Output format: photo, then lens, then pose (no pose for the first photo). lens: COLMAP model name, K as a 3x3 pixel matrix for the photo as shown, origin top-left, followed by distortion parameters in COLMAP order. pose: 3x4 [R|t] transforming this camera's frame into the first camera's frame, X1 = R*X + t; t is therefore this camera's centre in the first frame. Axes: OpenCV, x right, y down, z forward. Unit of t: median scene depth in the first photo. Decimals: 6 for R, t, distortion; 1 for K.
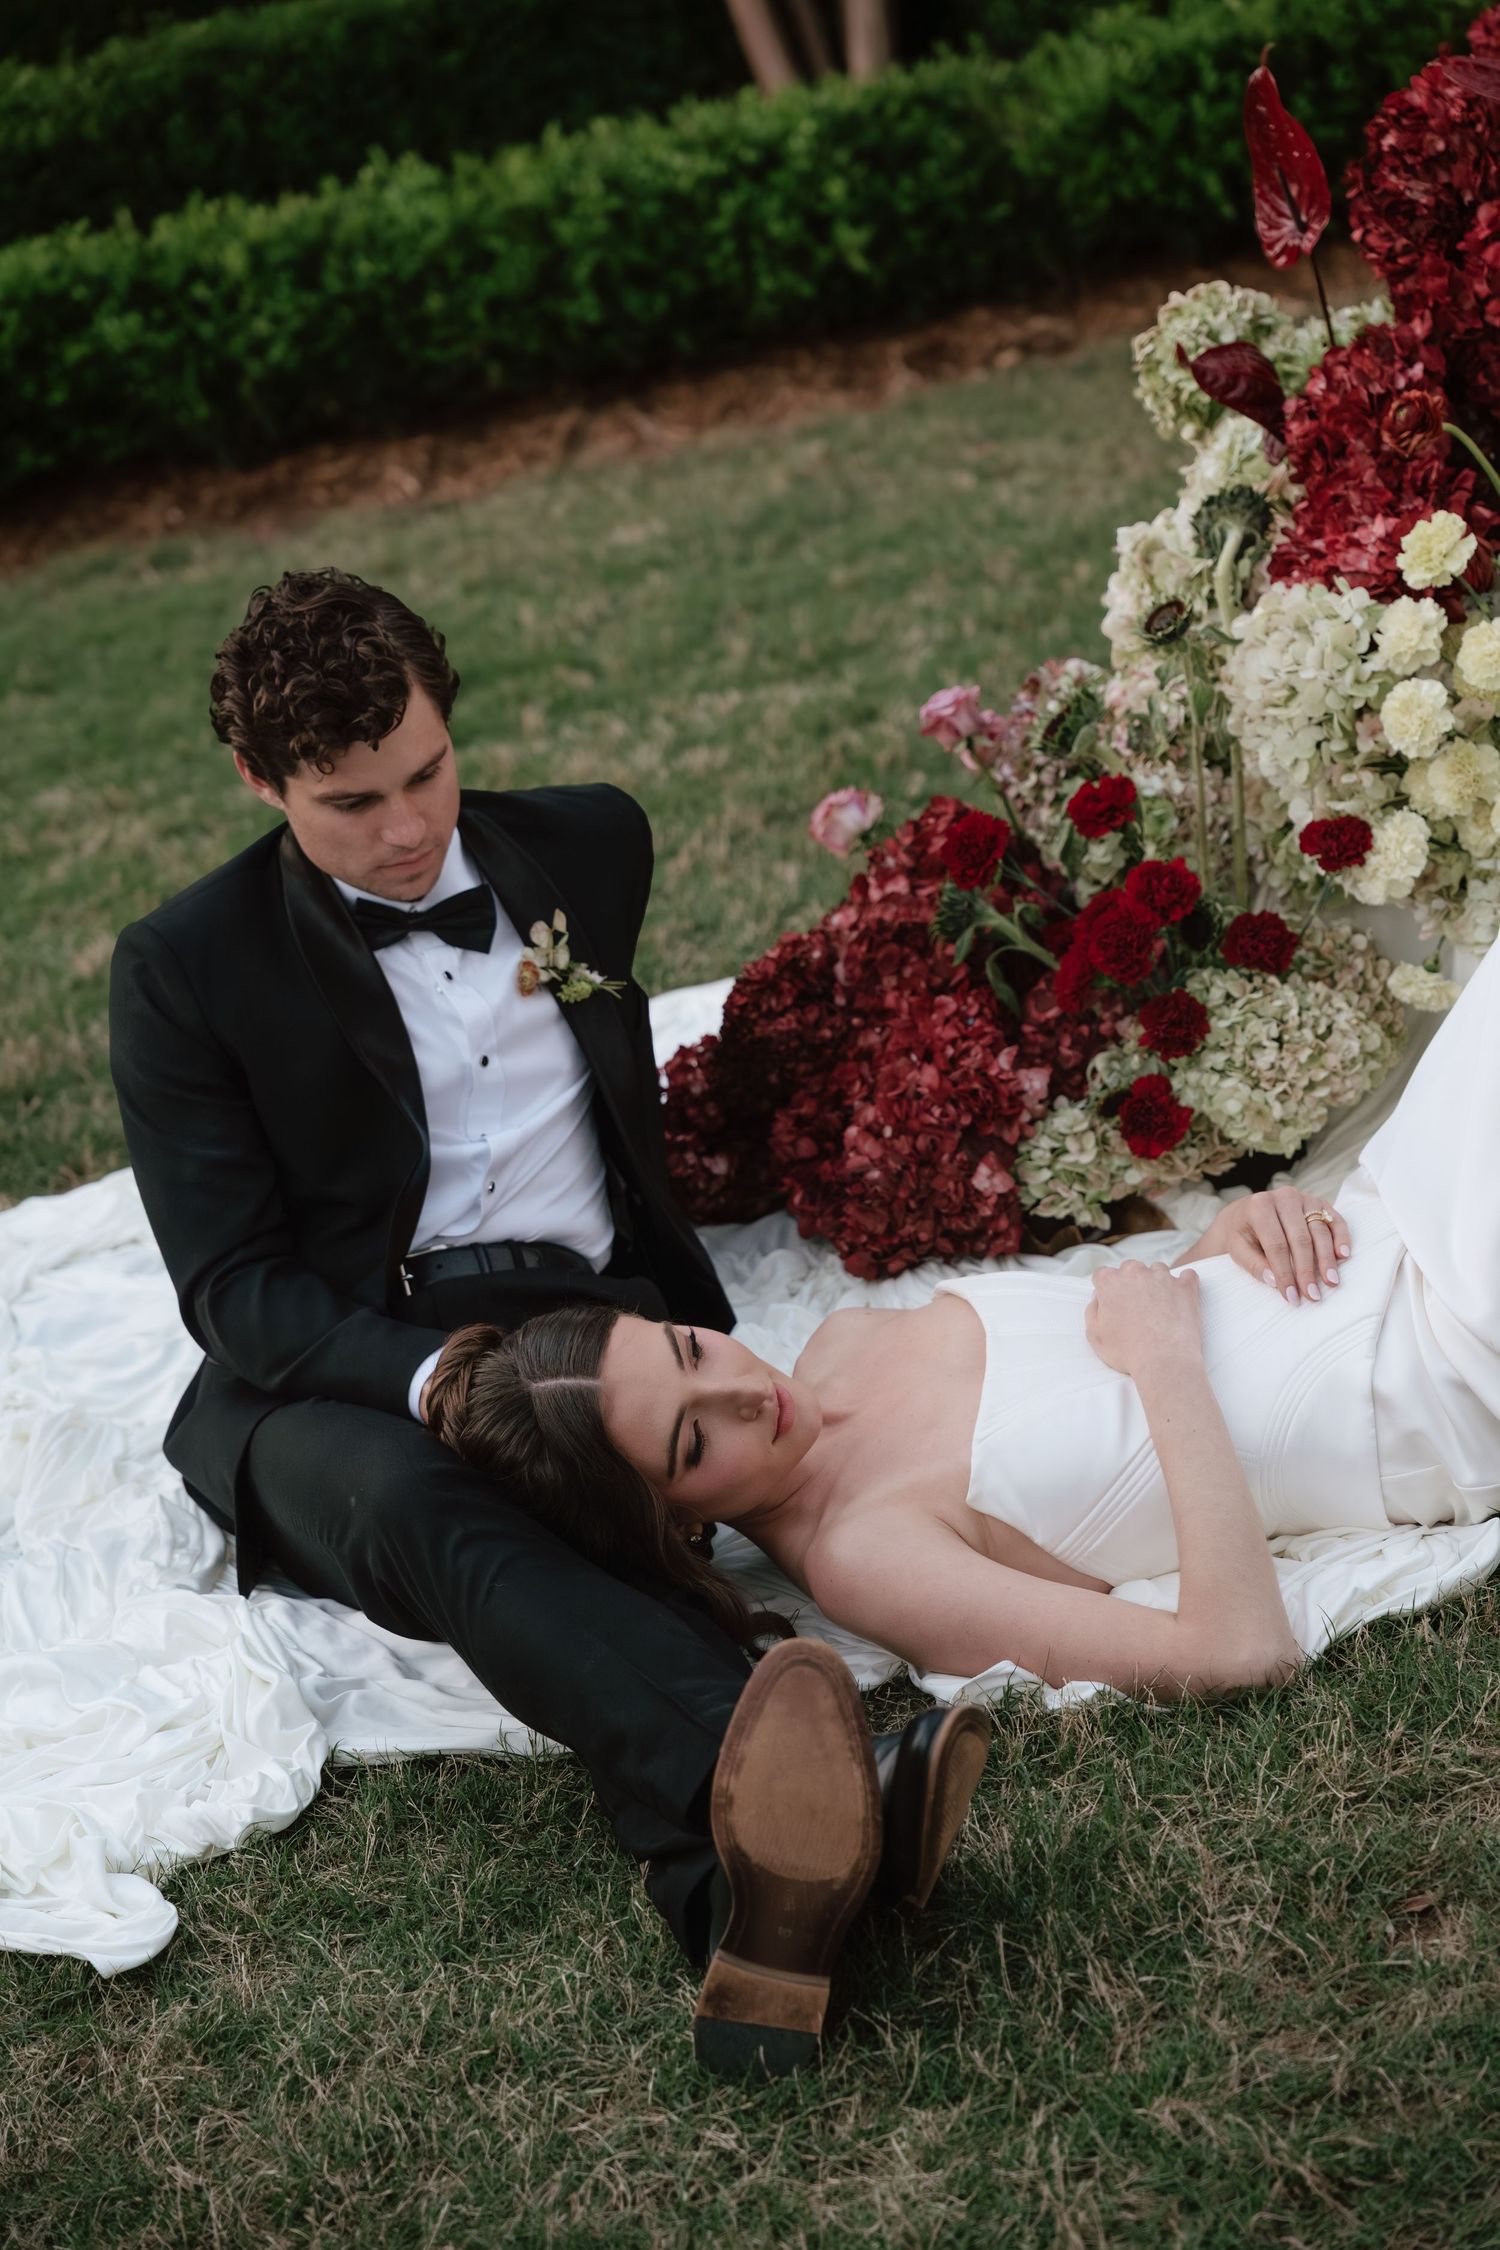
lens RADIAL K [[4039.8, 0, 750.0], [0, 4039.8, 1125.0], [0, 0, 1]] dist [0.063899, -0.303116]
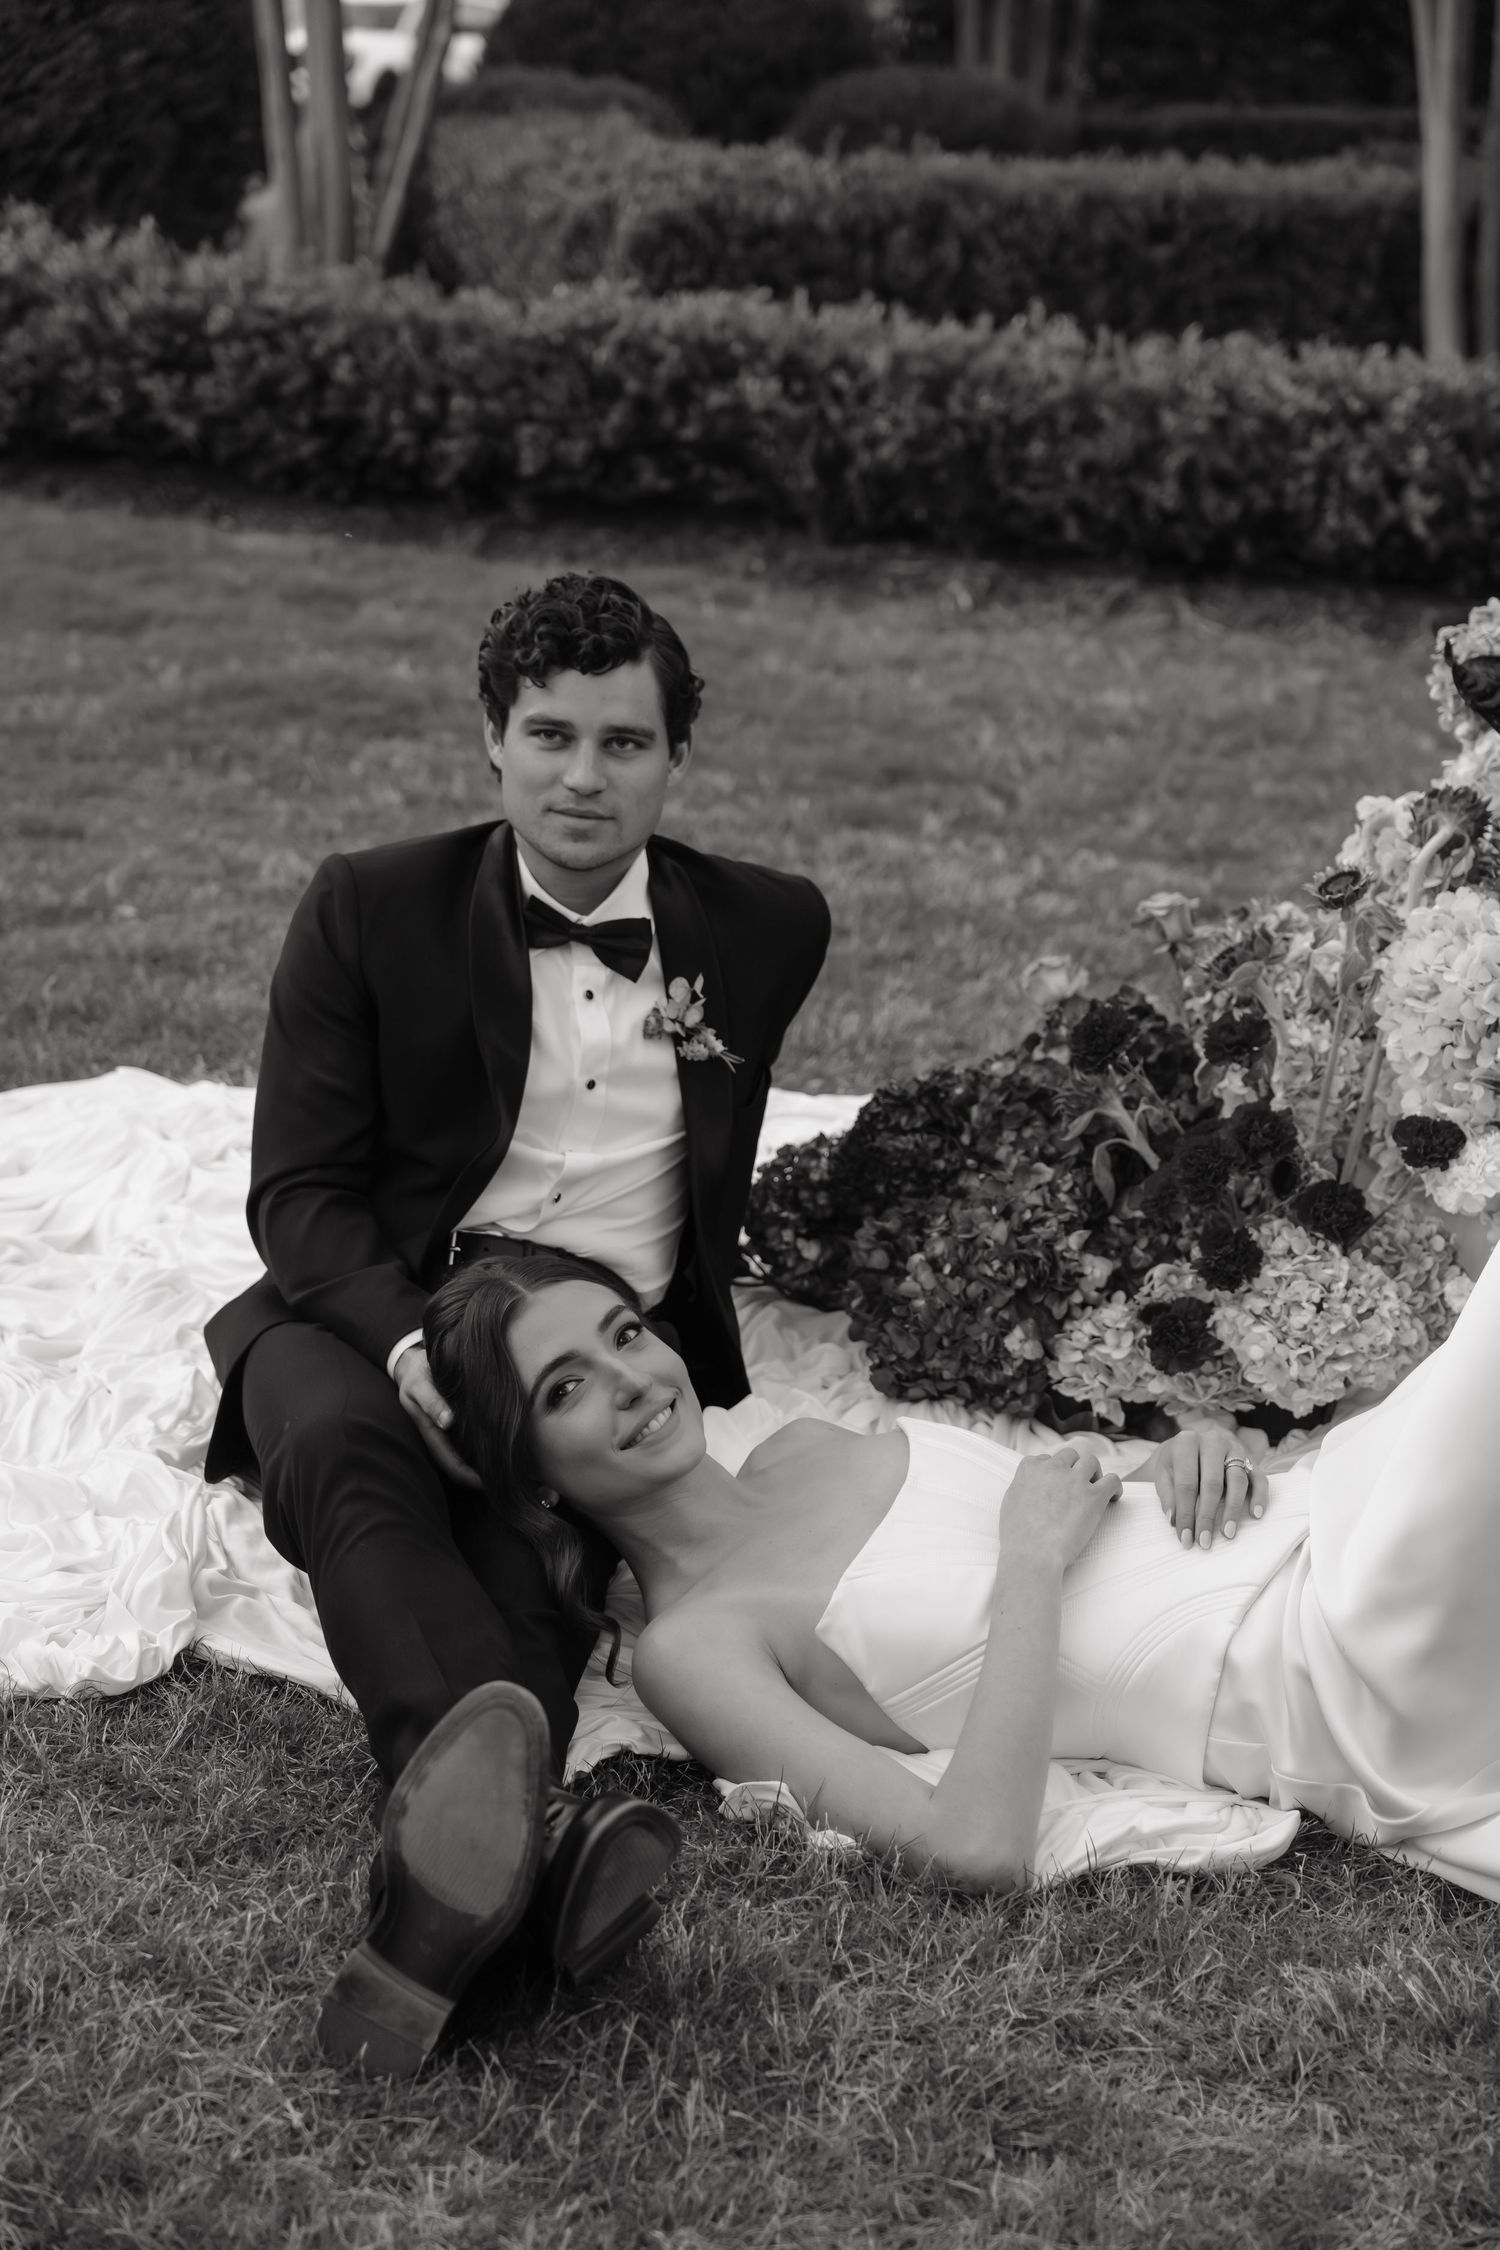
lens RADIAL K [[3597.1, 0, 750.0], [0, 3597.1, 1125.0], [0, 0, 1]] dist [0.021636, 0.066000]
pose [[0.936751, 0.317453, -0.147383, 0.111845], [-0.320059, 0.947376, 0.006321, -0.023285], [0.141633, 0.041250, 0.989059, 0.065562]]
